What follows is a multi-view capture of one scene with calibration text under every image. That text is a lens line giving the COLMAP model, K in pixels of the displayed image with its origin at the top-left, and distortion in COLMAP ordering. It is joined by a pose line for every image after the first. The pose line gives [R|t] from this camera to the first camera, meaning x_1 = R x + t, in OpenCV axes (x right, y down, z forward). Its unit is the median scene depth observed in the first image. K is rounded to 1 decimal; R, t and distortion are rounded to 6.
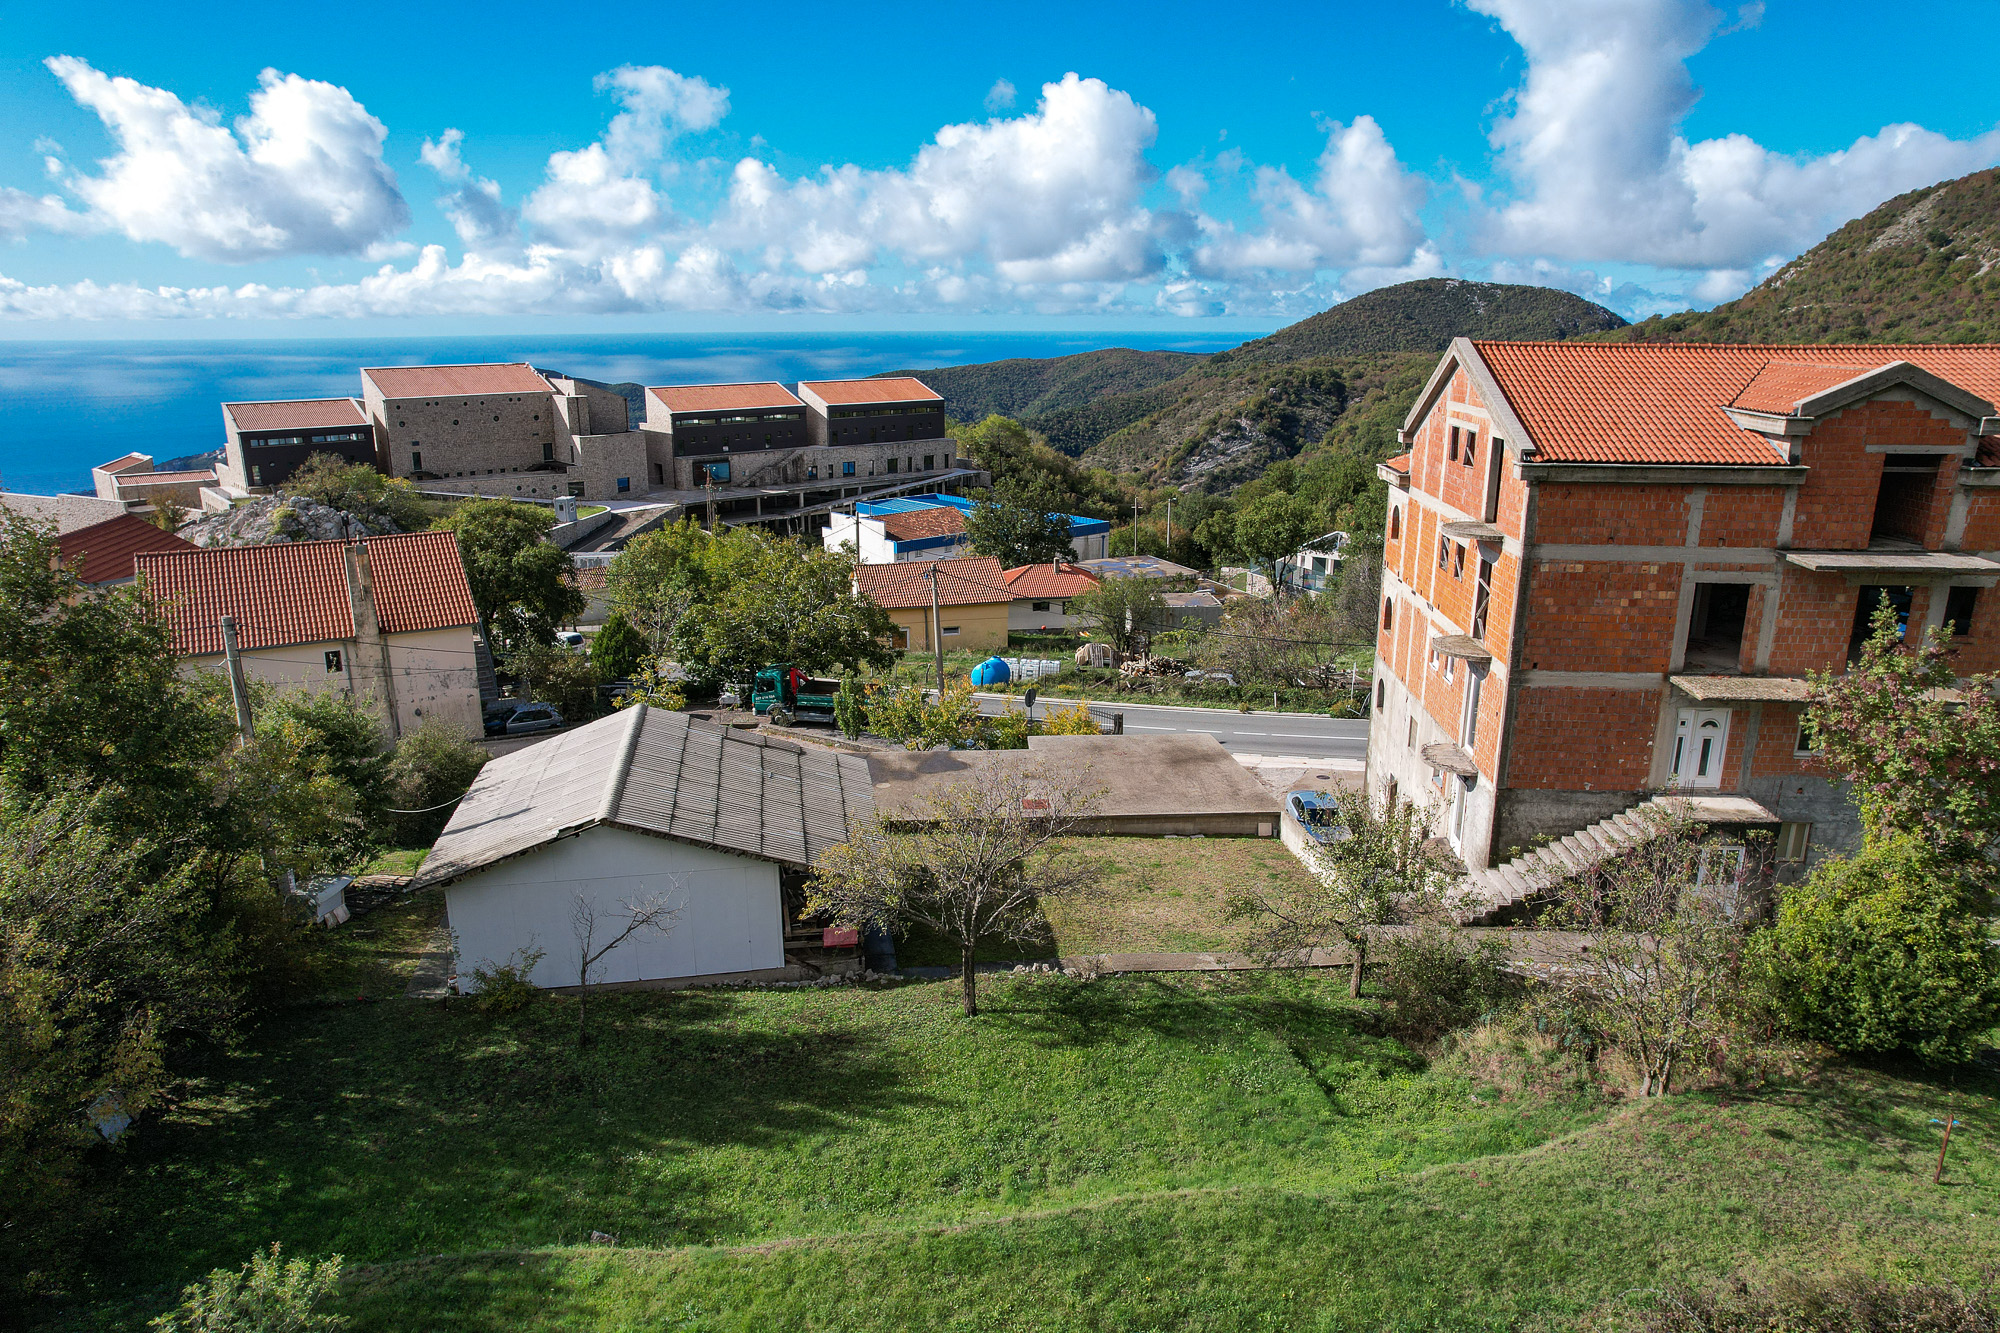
lens RADIAL K [[1281.3, 0, 1007.9], [0, 1281.3, 700.2], [0, 0, 1]] dist [-0.093965, 0.084895]
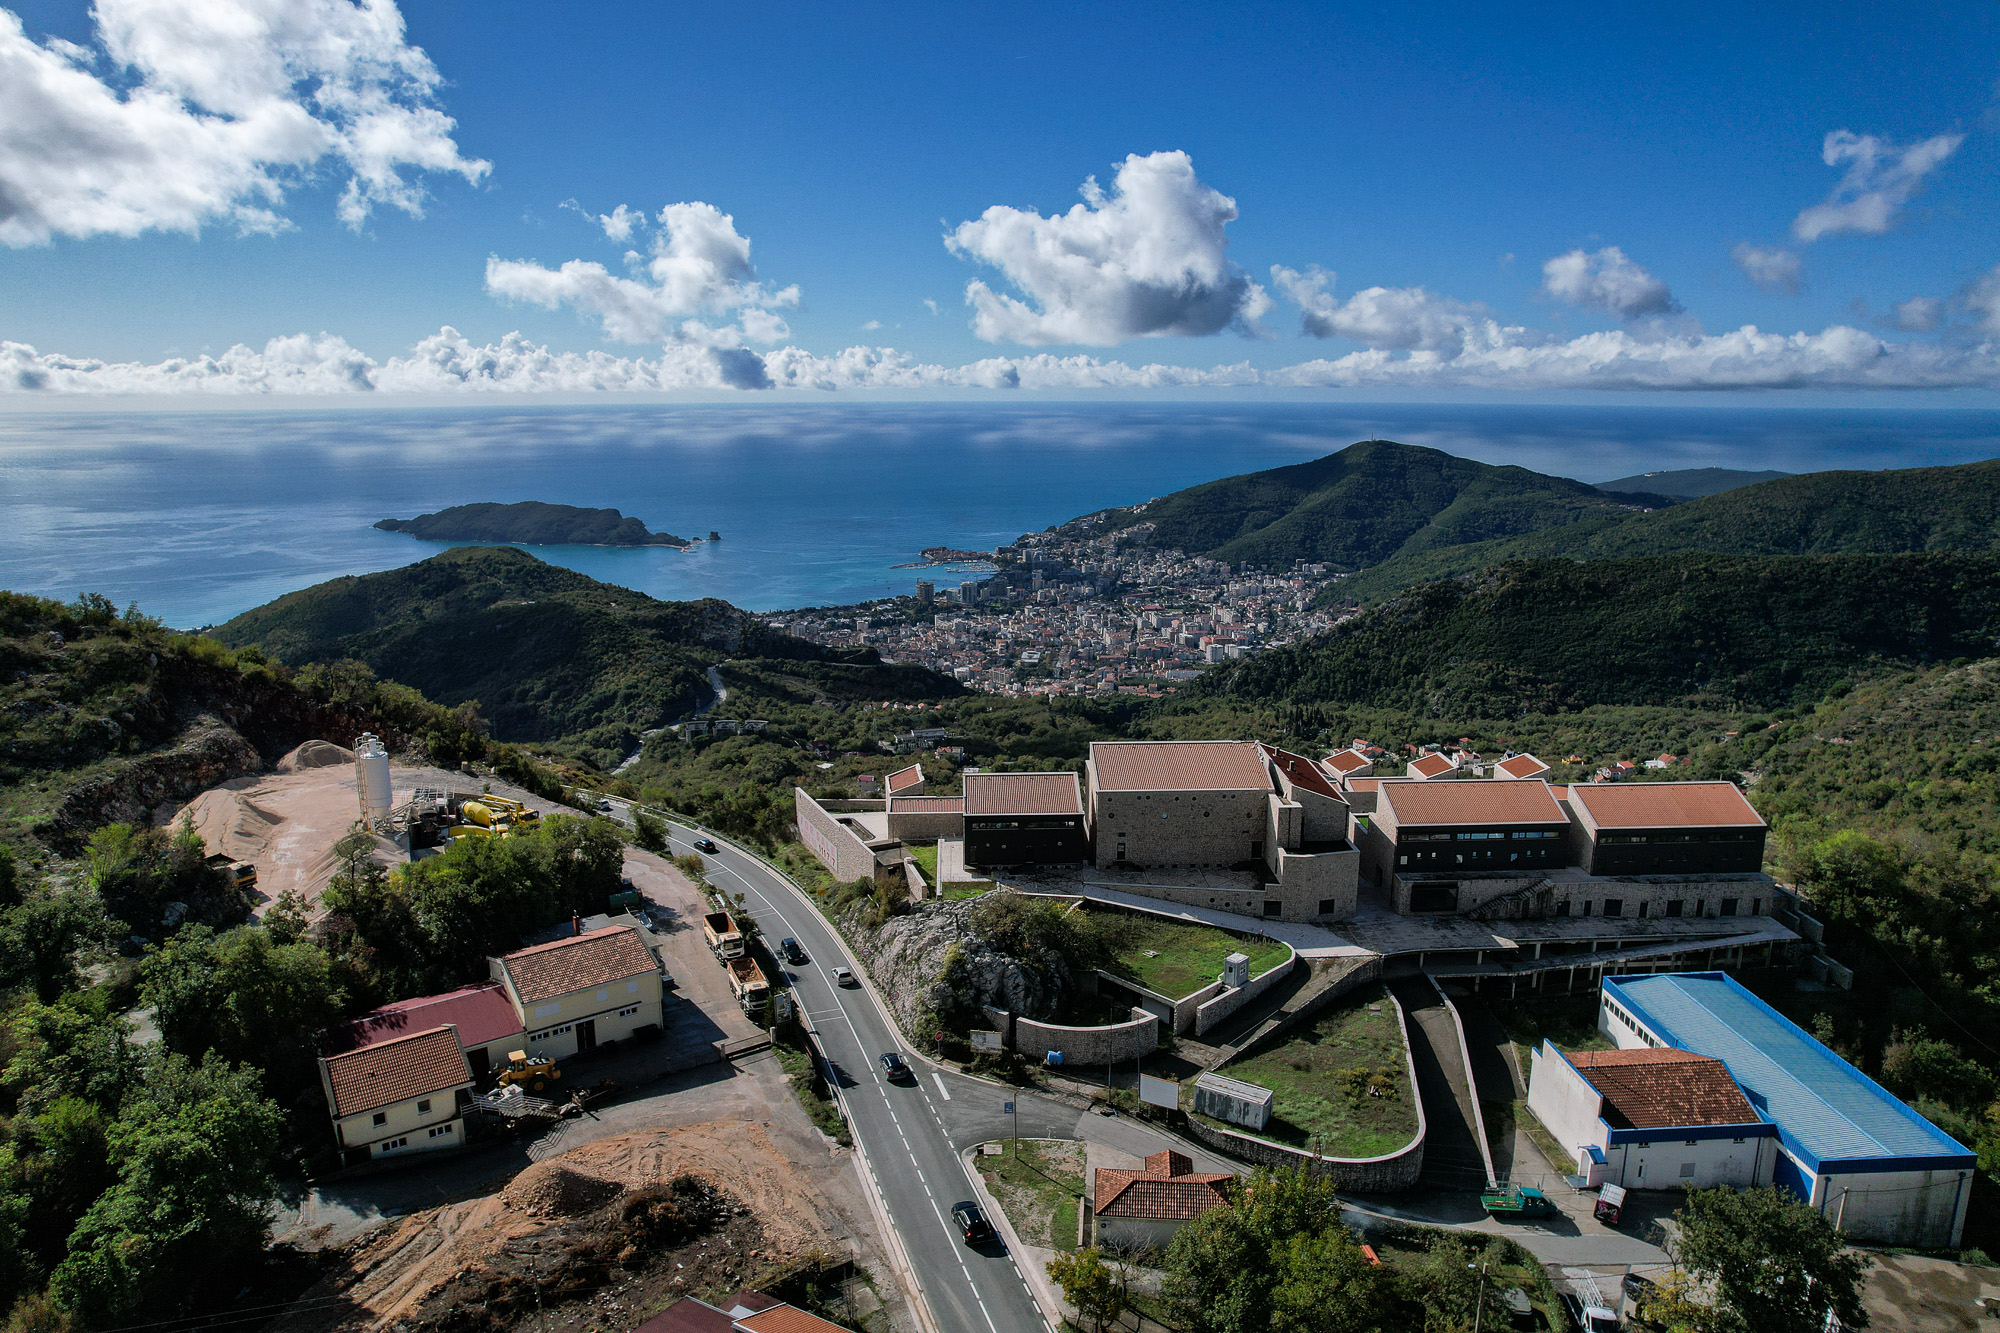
lens RADIAL K [[1281.3, 0, 1007.9], [0, 1281.3, 700.2], [0, 0, 1]] dist [-0.093965, 0.084895]
pose [[0.787528, 0.140798, -0.599979, 0.035530], [-0.166820, 0.985909, 0.012398, -0.272364], [0.593271, 0.090325, 0.799919, 0.129243]]
